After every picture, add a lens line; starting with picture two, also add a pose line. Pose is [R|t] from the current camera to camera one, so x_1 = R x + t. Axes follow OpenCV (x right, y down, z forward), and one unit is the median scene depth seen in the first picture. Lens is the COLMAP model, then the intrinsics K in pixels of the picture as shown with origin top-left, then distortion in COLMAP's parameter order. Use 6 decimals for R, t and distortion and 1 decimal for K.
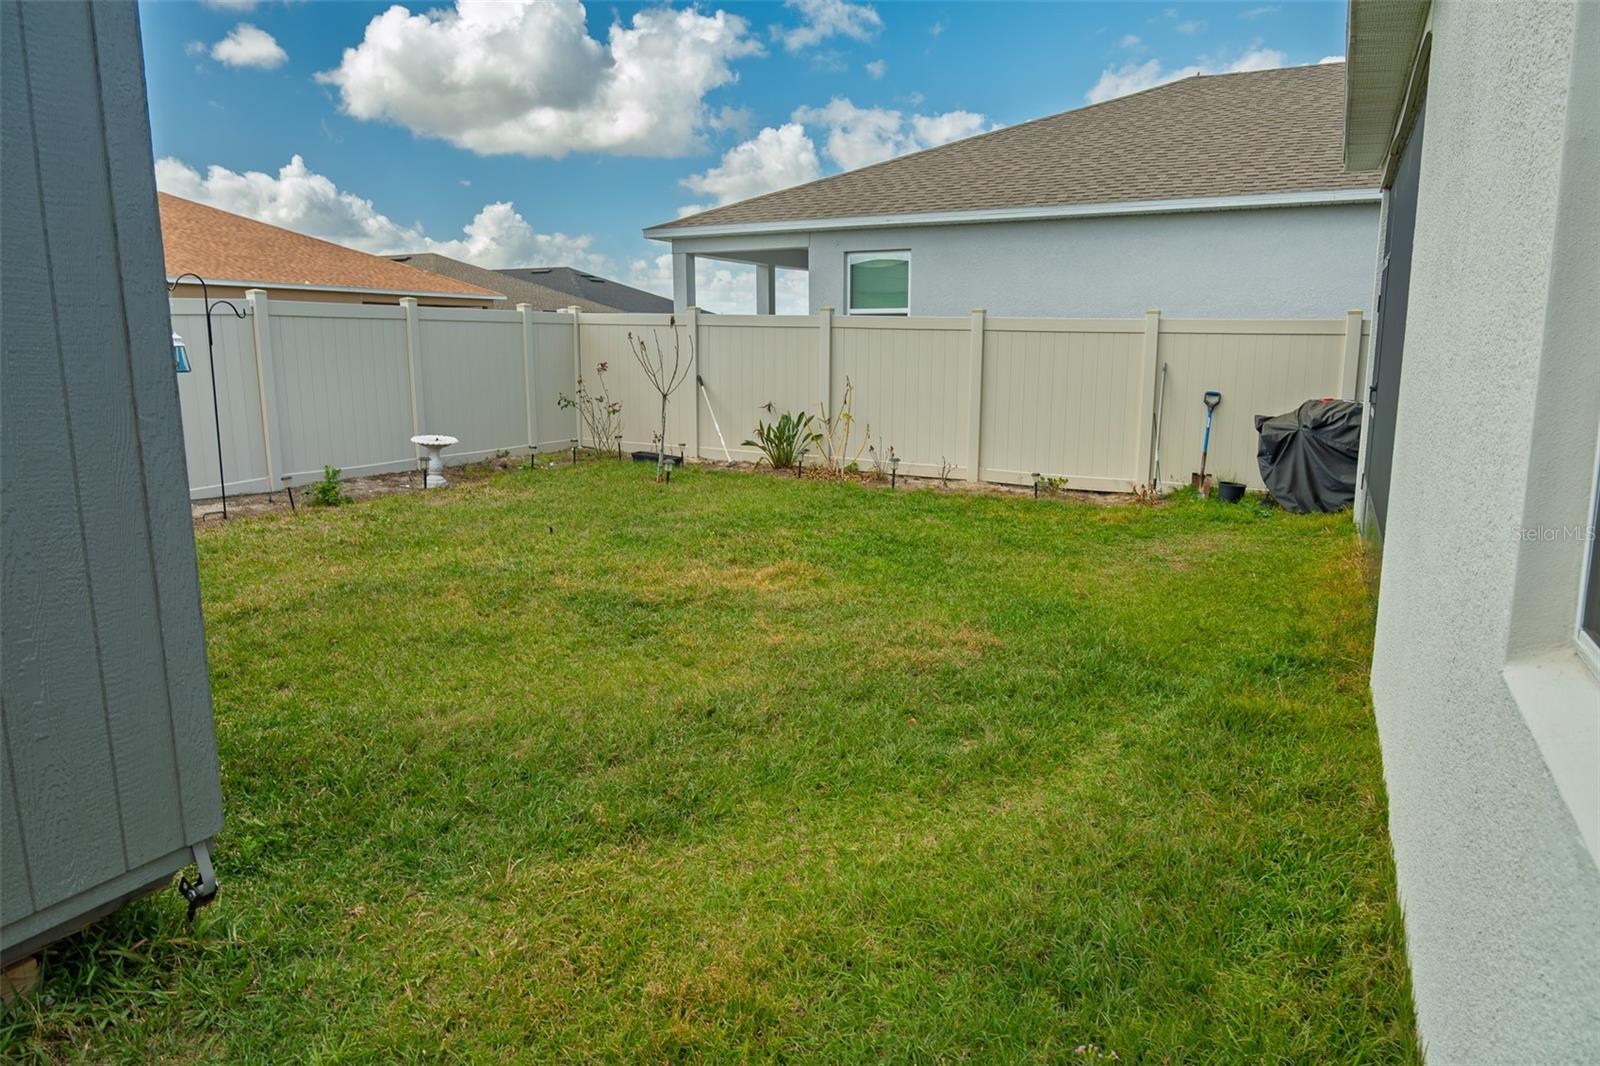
lens RADIAL K [[1054.2, 0, 800.0], [0, 1054.2, 533.0], [0, 0, 1]] dist [-0.002543, -0.011226]
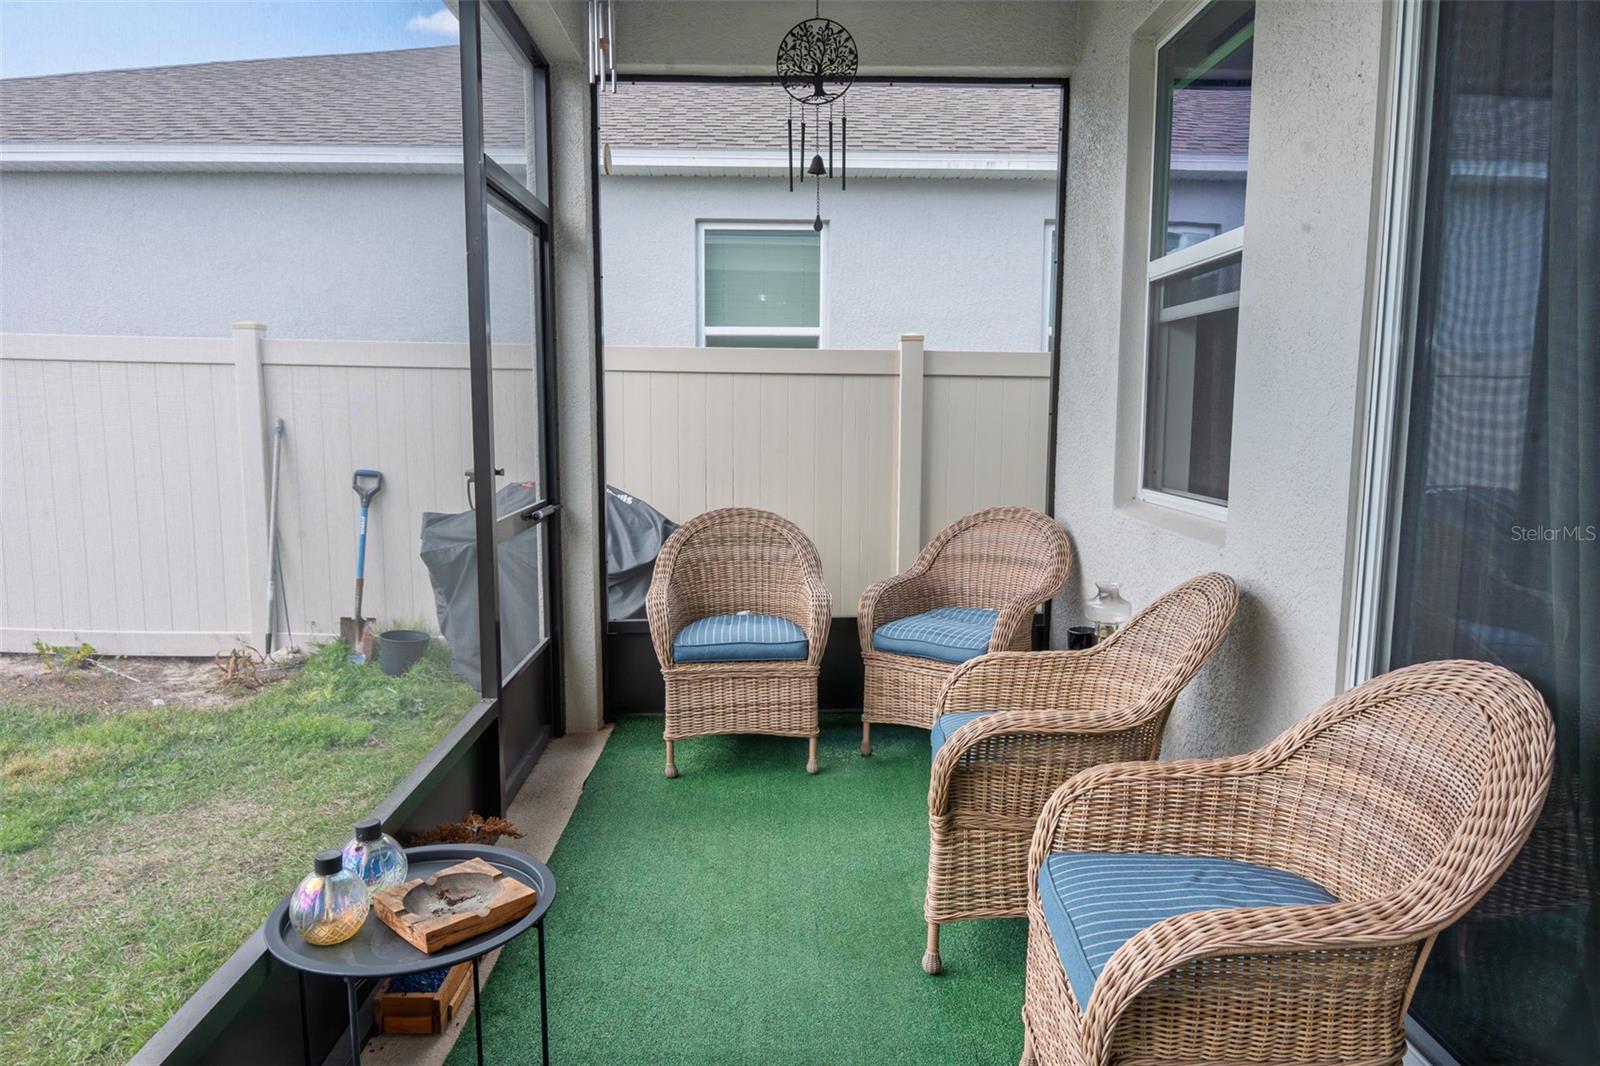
lens RADIAL K [[1054.2, 0, 800.0], [0, 1054.2, 533.0], [0, 0, 1]] dist [-0.002543, -0.011226]
pose [[0.884144, -0.054575, 0.464016, 0.332602], [0.078173, 0.996434, -0.031758, -0.064982], [-0.460628, 0.064352, 0.885257, 0.401912]]
